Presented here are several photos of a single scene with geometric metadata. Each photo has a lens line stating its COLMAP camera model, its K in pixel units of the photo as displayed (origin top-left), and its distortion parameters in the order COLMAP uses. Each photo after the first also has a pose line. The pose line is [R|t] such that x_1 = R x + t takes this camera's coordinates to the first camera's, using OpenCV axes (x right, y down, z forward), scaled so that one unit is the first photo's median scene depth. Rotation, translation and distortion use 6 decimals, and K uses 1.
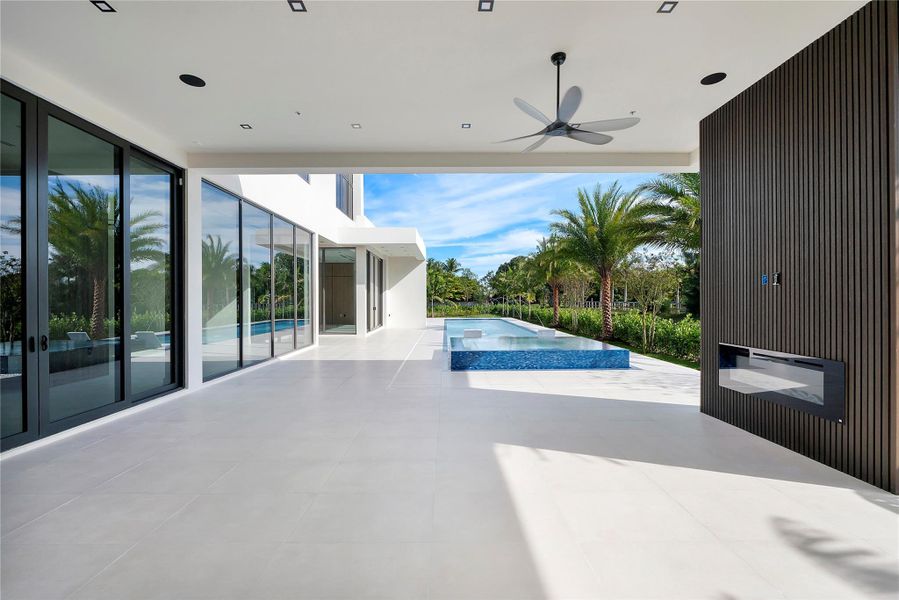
lens RADIAL K [[380.6, 0, 451.0], [0, 380.6, 298.8], [0, 0, 1]] dist [-0.004987, -0.000543]
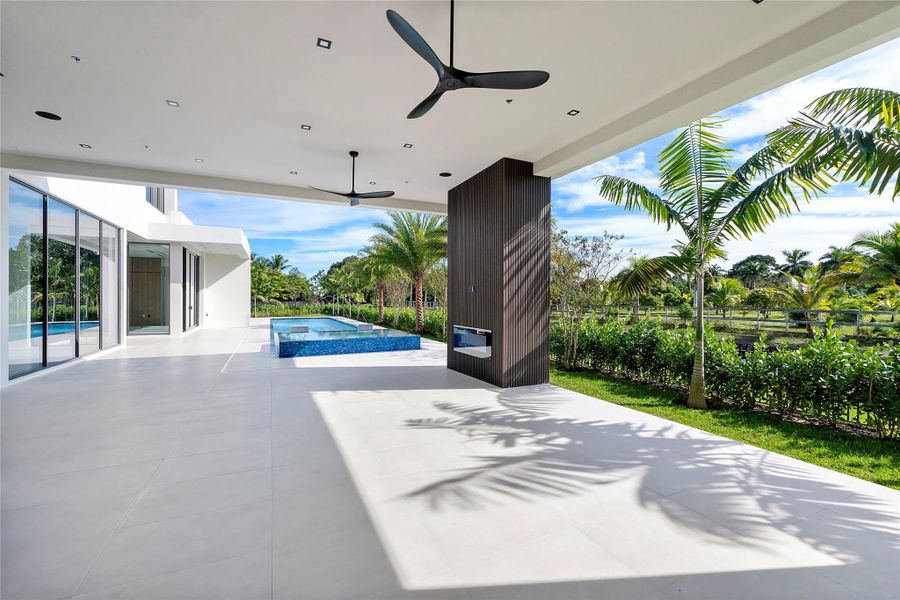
lens RADIAL K [[381.0, 0, 451.5], [0, 381.0, 298.8], [0, 0, 1]] dist [-0.004987, -0.000543]
pose [[0.908389, 0.006127, 0.418082, -0.004268], [-0.006241, 0.999980, -0.001093, -0.000144], [-0.418080, -0.001617, 0.908409, -0.146123]]
